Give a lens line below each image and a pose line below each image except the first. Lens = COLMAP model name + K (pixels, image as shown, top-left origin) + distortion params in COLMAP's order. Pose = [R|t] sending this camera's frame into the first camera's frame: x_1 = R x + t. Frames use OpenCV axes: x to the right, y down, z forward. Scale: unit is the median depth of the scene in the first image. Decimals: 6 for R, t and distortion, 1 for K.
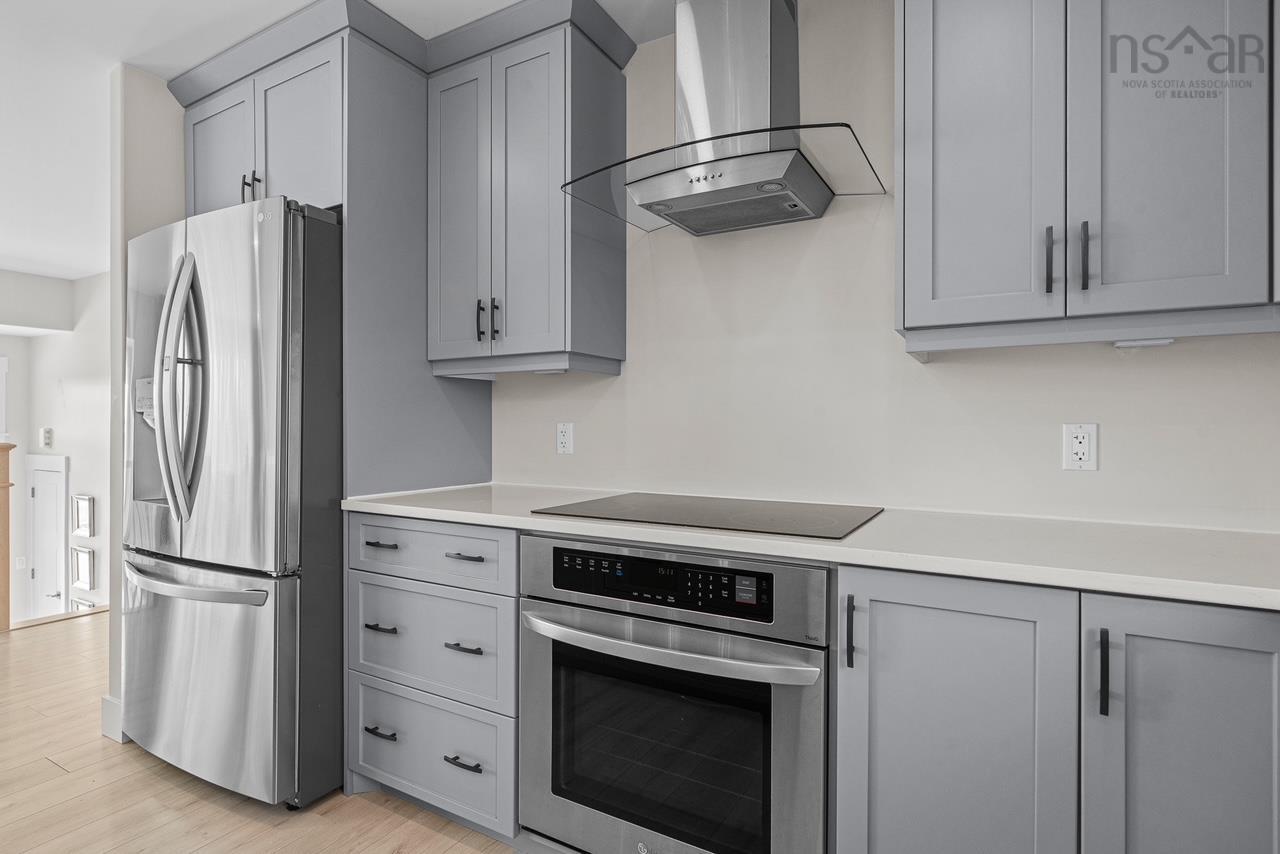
lens RADIAL K [[637.6, 0, 640.0], [0, 637.6, 427.0], [0, 0, 1]] dist [0.003532, 0.000666]
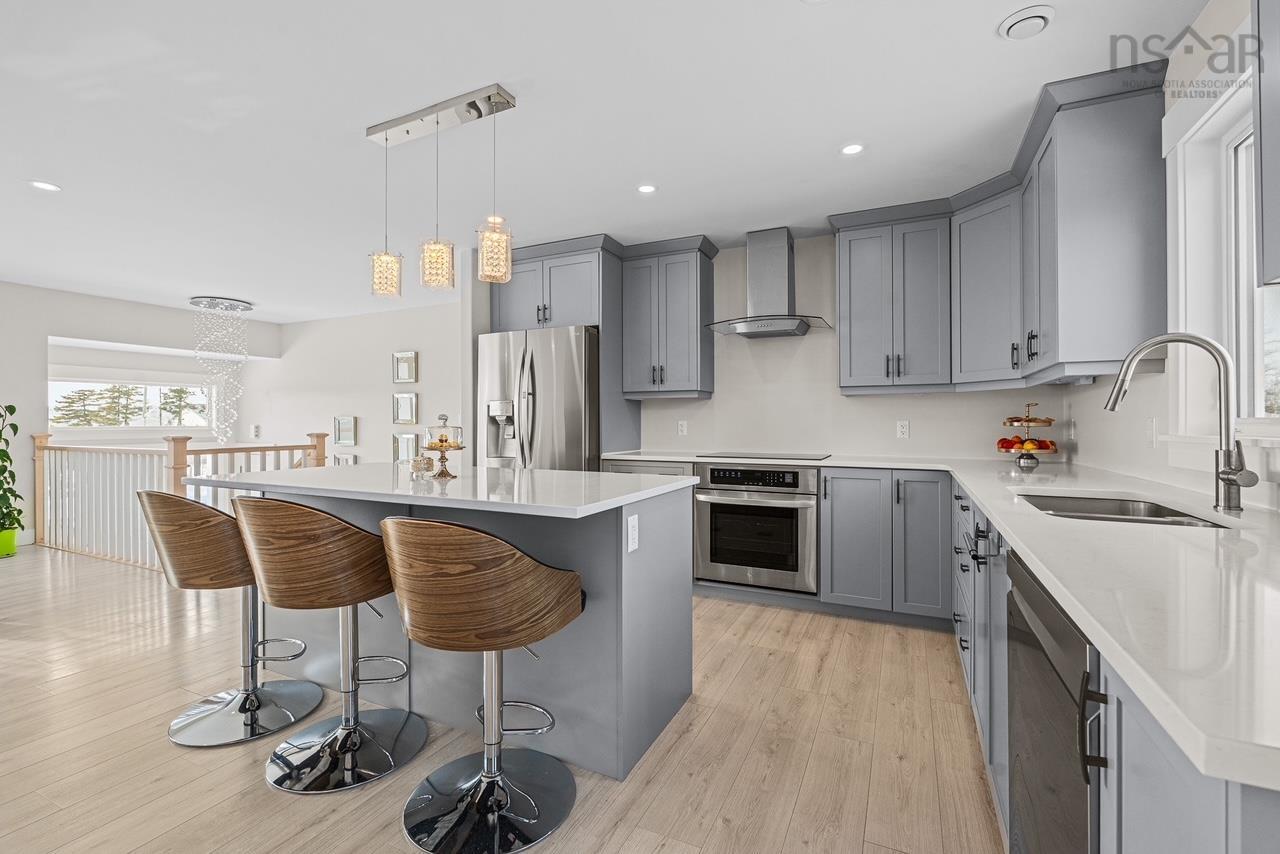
lens RADIAL K [[561.8, 0, 639.4], [0, 561.8, 421.7], [0, 0, 1]] dist [-0.001815, -0.000005]
pose [[0.996833, -0.002537, 0.079483, -0.705928], [0.002734, 0.999993, -0.002366, 0.001917], [-0.079477, 0.002576, 0.996833, -1.481423]]
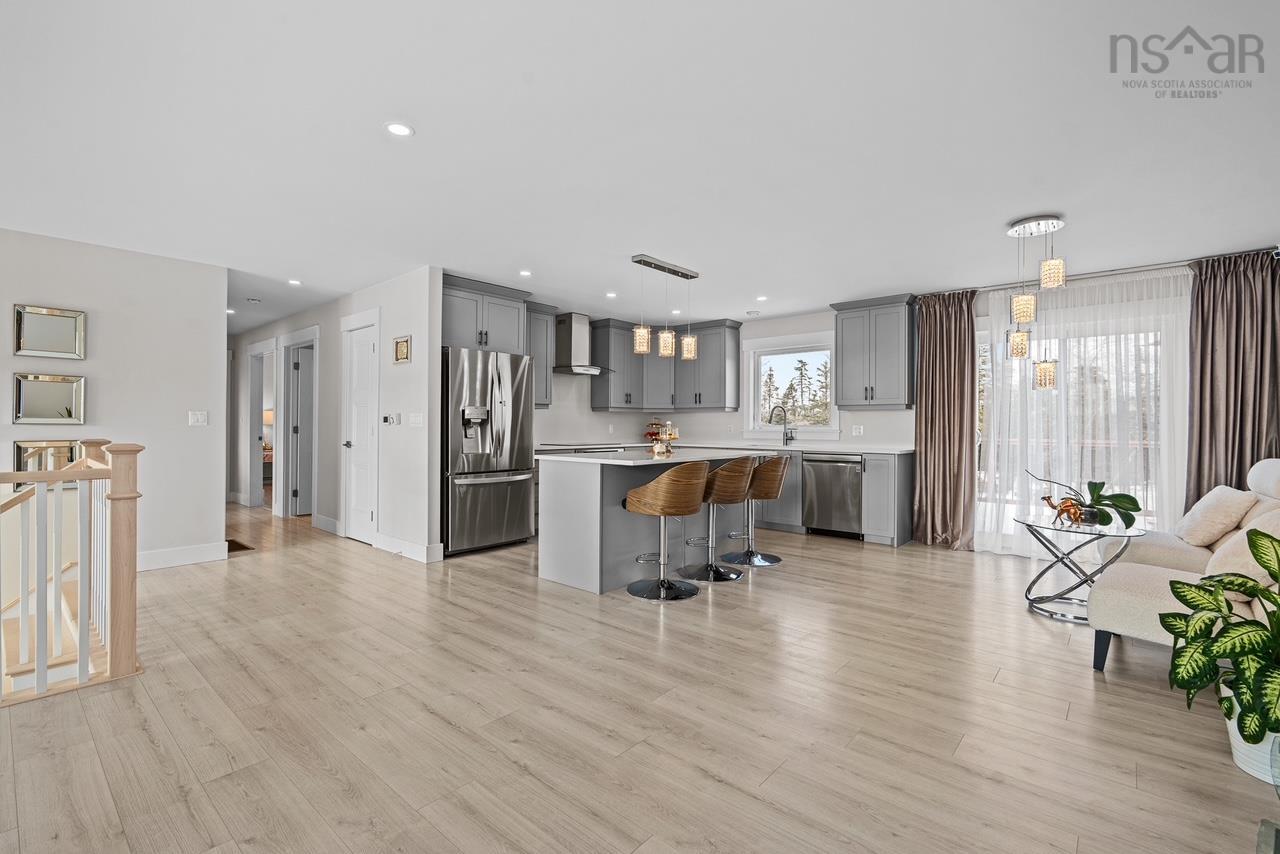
lens RADIAL K [[561.8, 0, 639.4], [0, 561.8, 421.7], [0, 0, 1]] dist [-0.001815, -0.000005]
pose [[0.195278, 0.004169, 0.980739, -4.587323], [-0.003717, 0.999987, -0.003511, -0.014226], [-0.980741, -0.002960, 0.195291, -0.184858]]
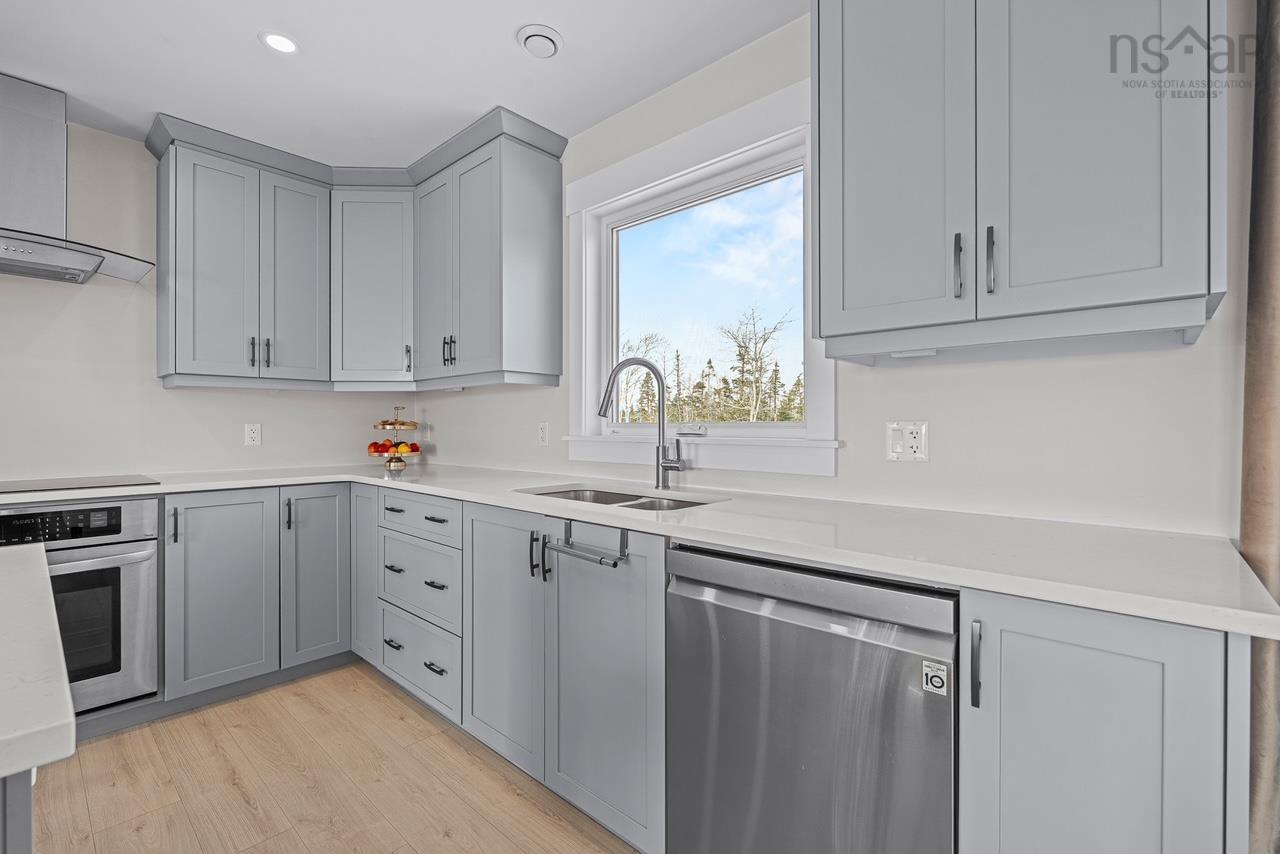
lens RADIAL K [[560.6, 0, 640.0], [0, 560.6, 427.0], [0, 0, 1]] dist [-0.001995, -0.000250]
pose [[0.213513, -0.005794, 0.976923, -0.986121], [0.001454, 0.999983, 0.005613, -0.002577], [-0.976939, 0.000222, 0.213518, -0.749341]]
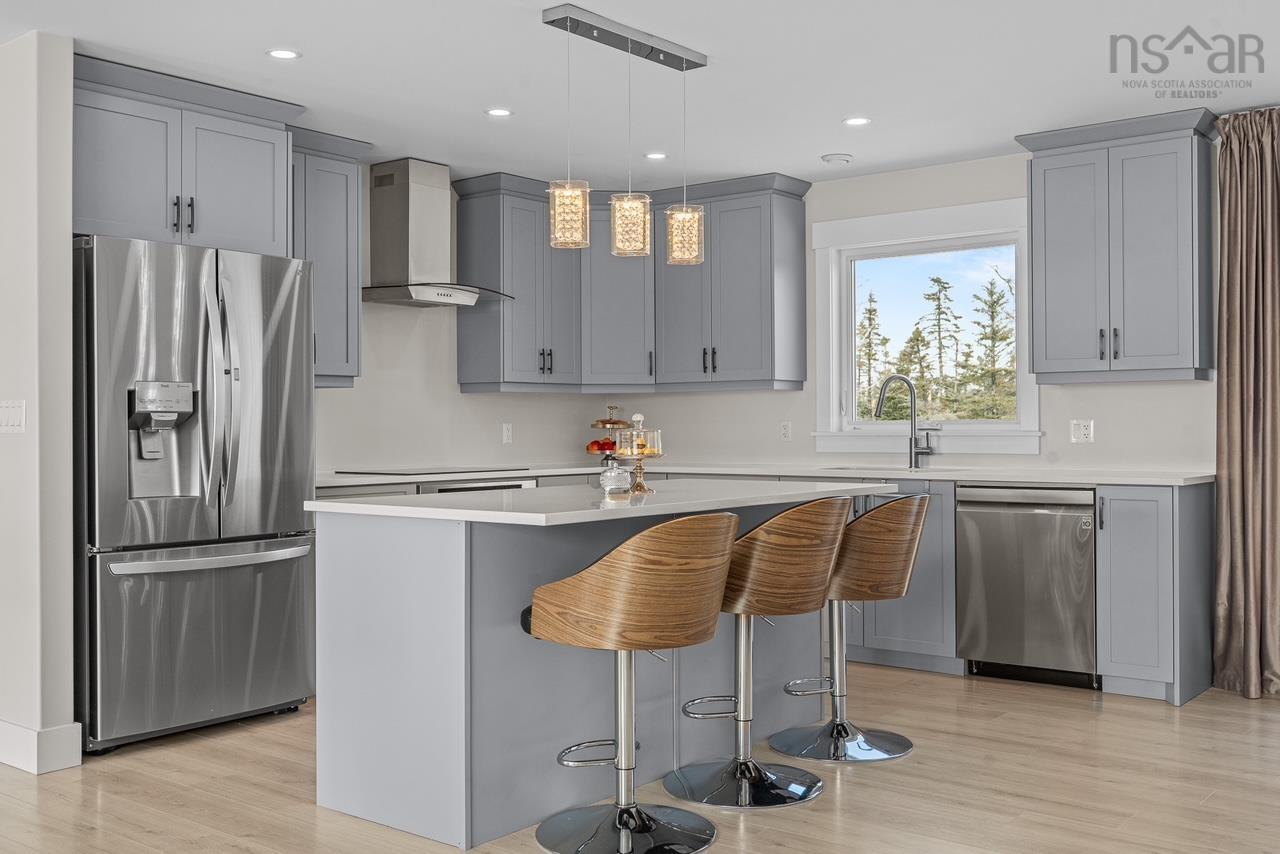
lens RADIAL K [[1244.9, 0, 645.2], [0, 1244.9, 412.1], [0, 0, 1]] dist [0.003223, 0.003046]
pose [[0.146372, 0.006044, 0.989211, -4.278606], [0.006433, 0.999954, -0.007061, -0.011738], [-0.989209, 0.007397, 0.146327, -0.166474]]
